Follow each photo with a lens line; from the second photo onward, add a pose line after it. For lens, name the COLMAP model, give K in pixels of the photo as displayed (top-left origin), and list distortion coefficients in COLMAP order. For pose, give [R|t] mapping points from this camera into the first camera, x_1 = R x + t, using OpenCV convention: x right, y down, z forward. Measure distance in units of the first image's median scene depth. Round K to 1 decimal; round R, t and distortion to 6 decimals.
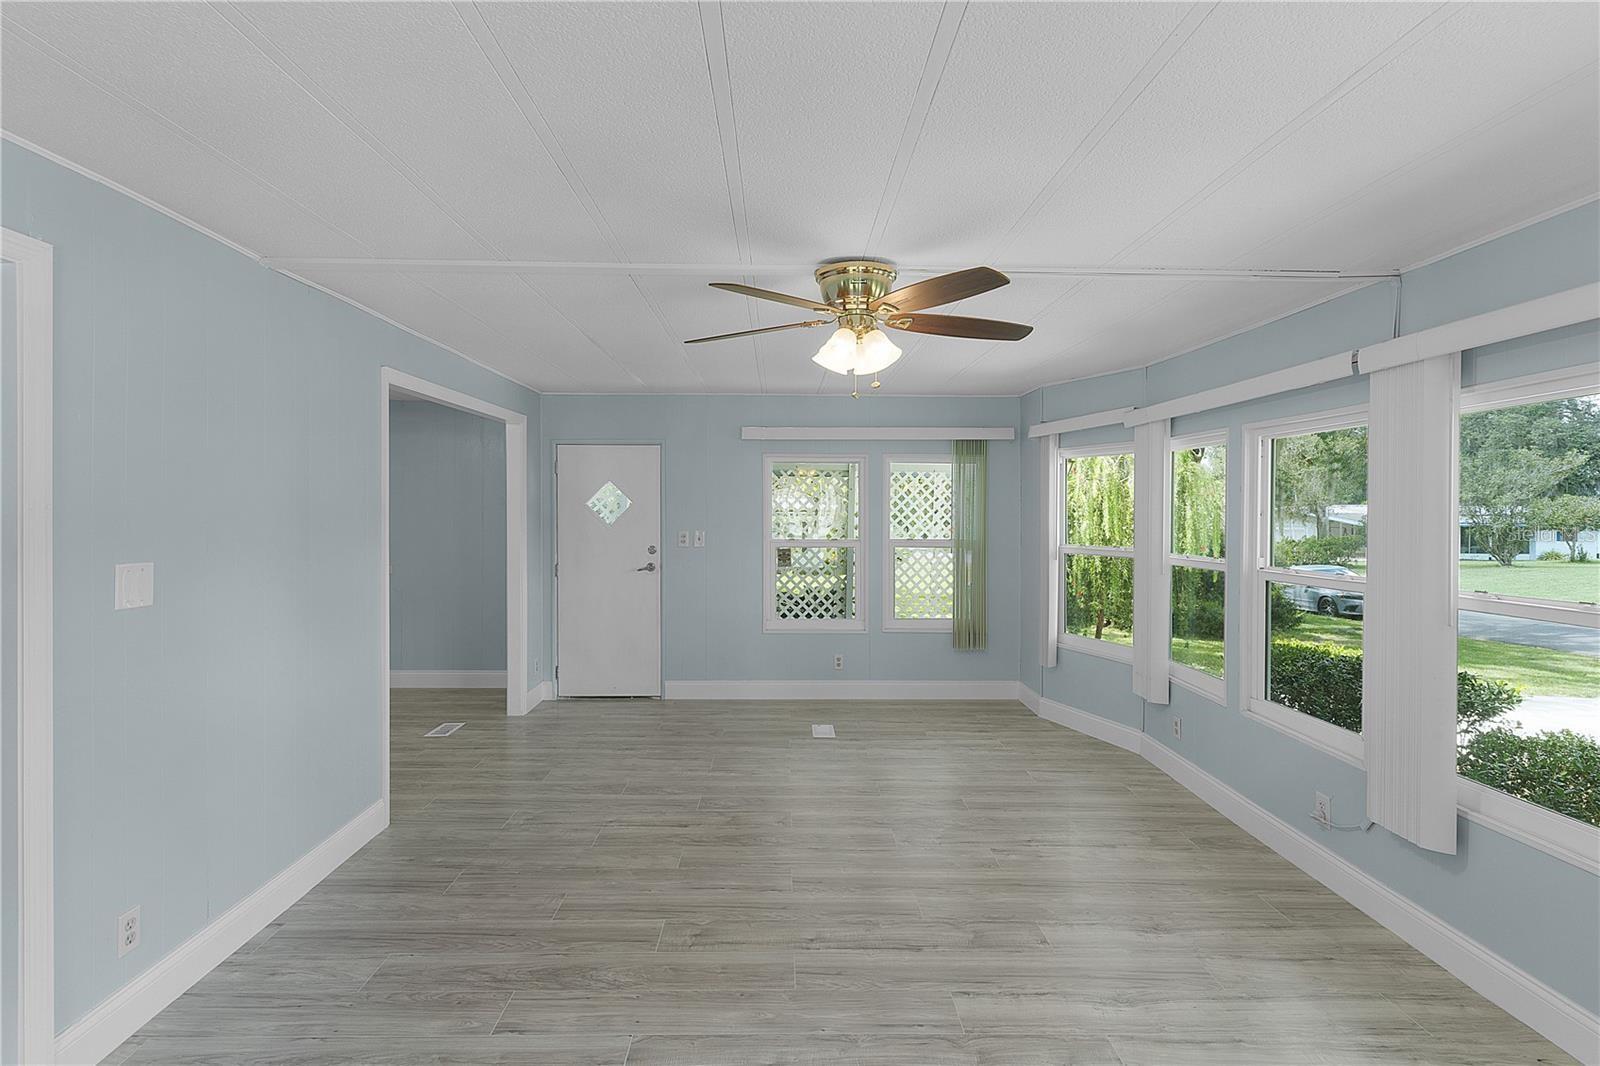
lens RADIAL K [[771.6, 0, 788.4], [0, 771.6, 510.6], [0, 0, 1]] dist [0.003619, -0.001101]
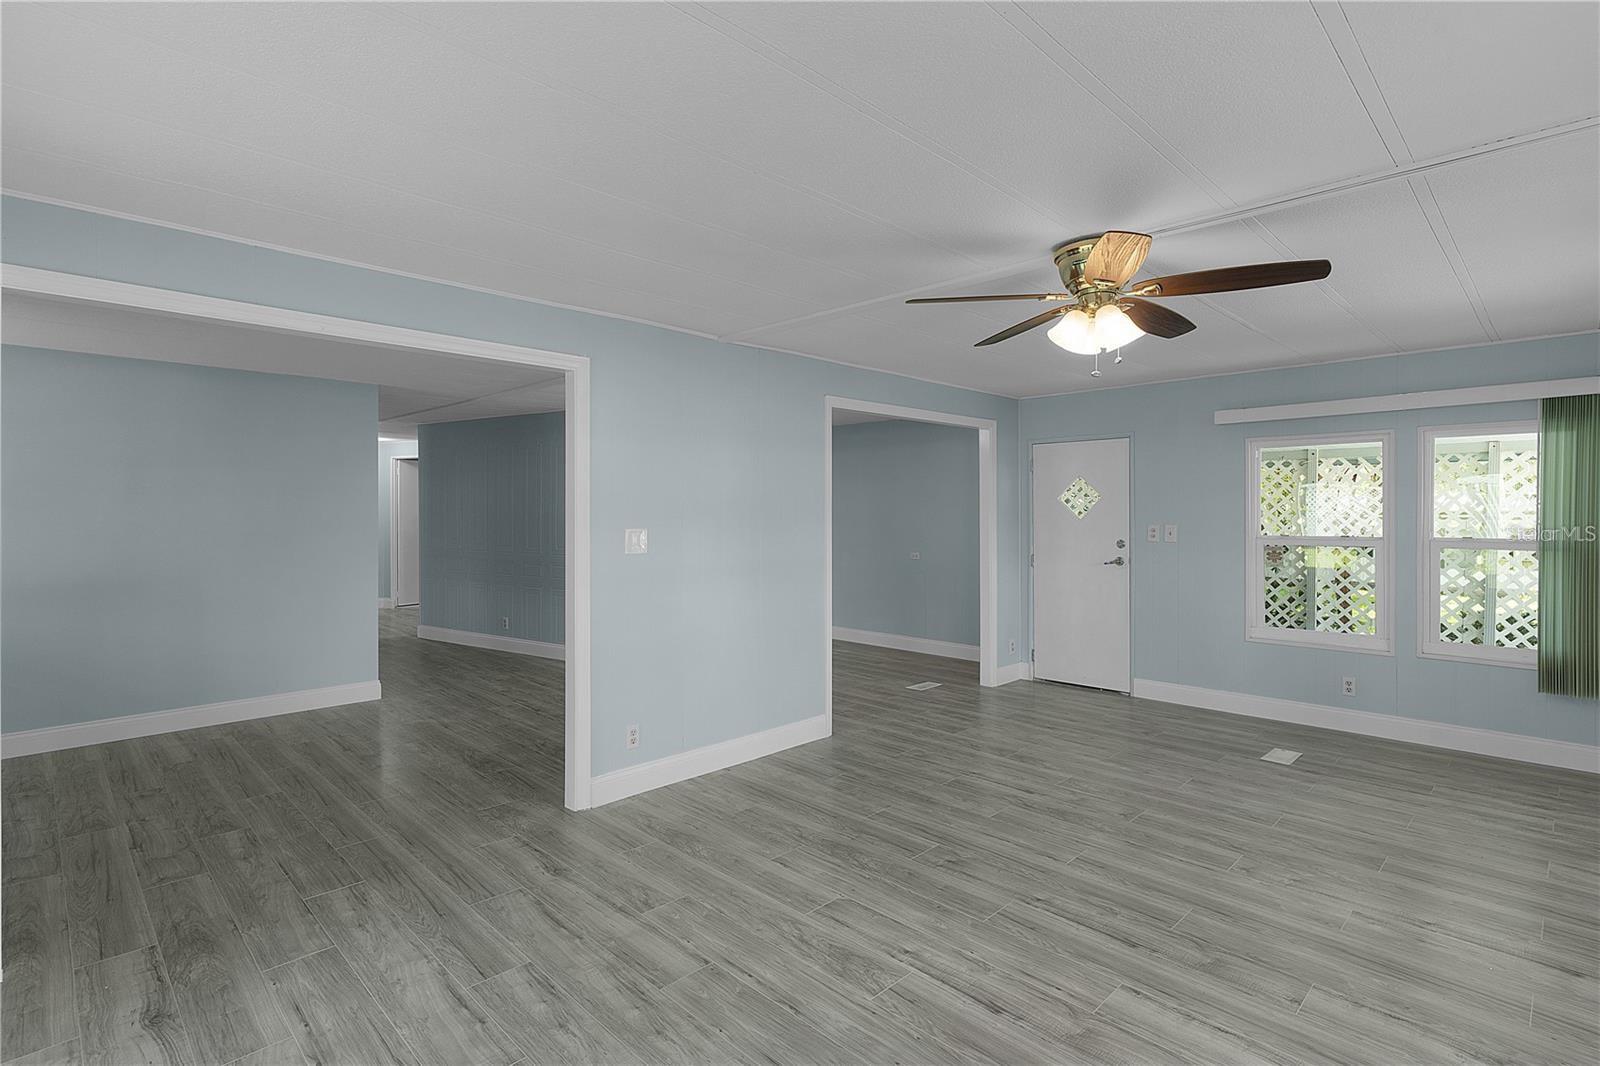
lens RADIAL K [[771.6, 0, 803.0], [0, 771.6, 506.2], [0, 0, 1]] dist [0.003619, -0.001101]
pose [[0.699124, -0.011104, -0.714915, 0.375069], [0.000996, 0.999894, -0.014556, 0.025370], [0.715000, 0.009465, 0.699060, 0.023524]]
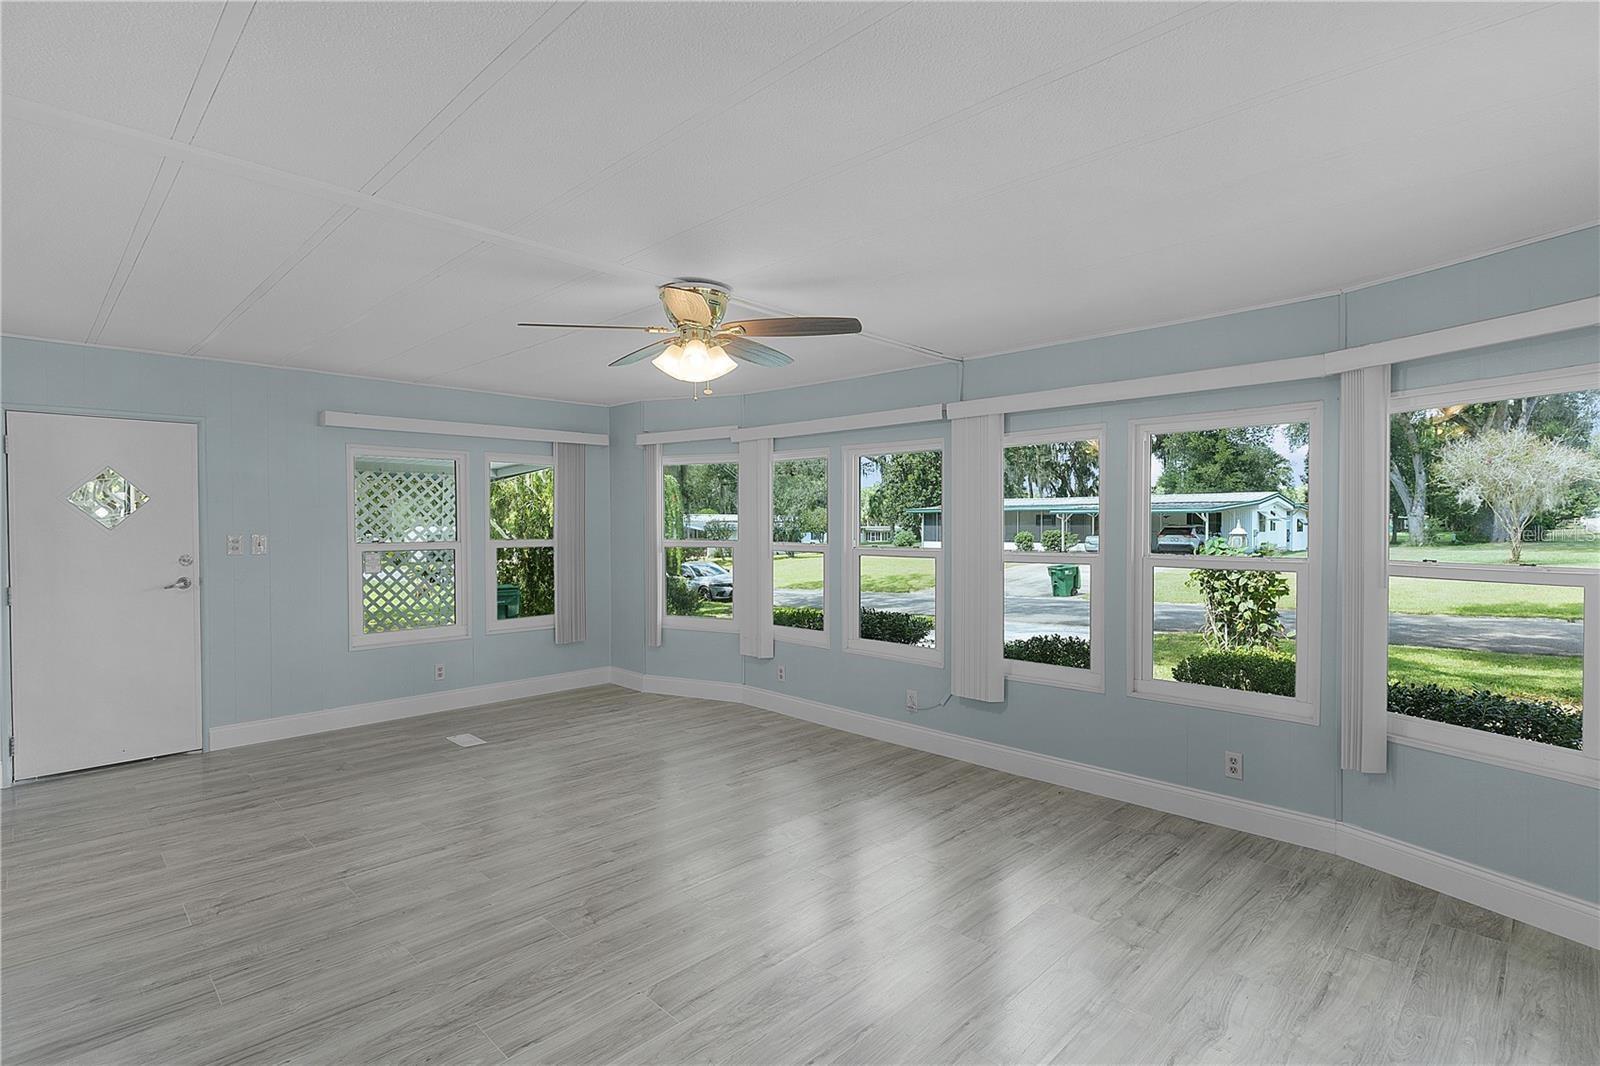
lens RADIAL K [[771.6, 0, 786.3], [0, 771.6, 521.9], [0, 0, 1]] dist [0.003619, -0.001101]
pose [[0.716889, -0.005702, 0.697164, -0.430671], [0.005035, 0.999983, 0.003001, 0.021085], [-0.697169, 0.001358, 0.716905, 0.059288]]
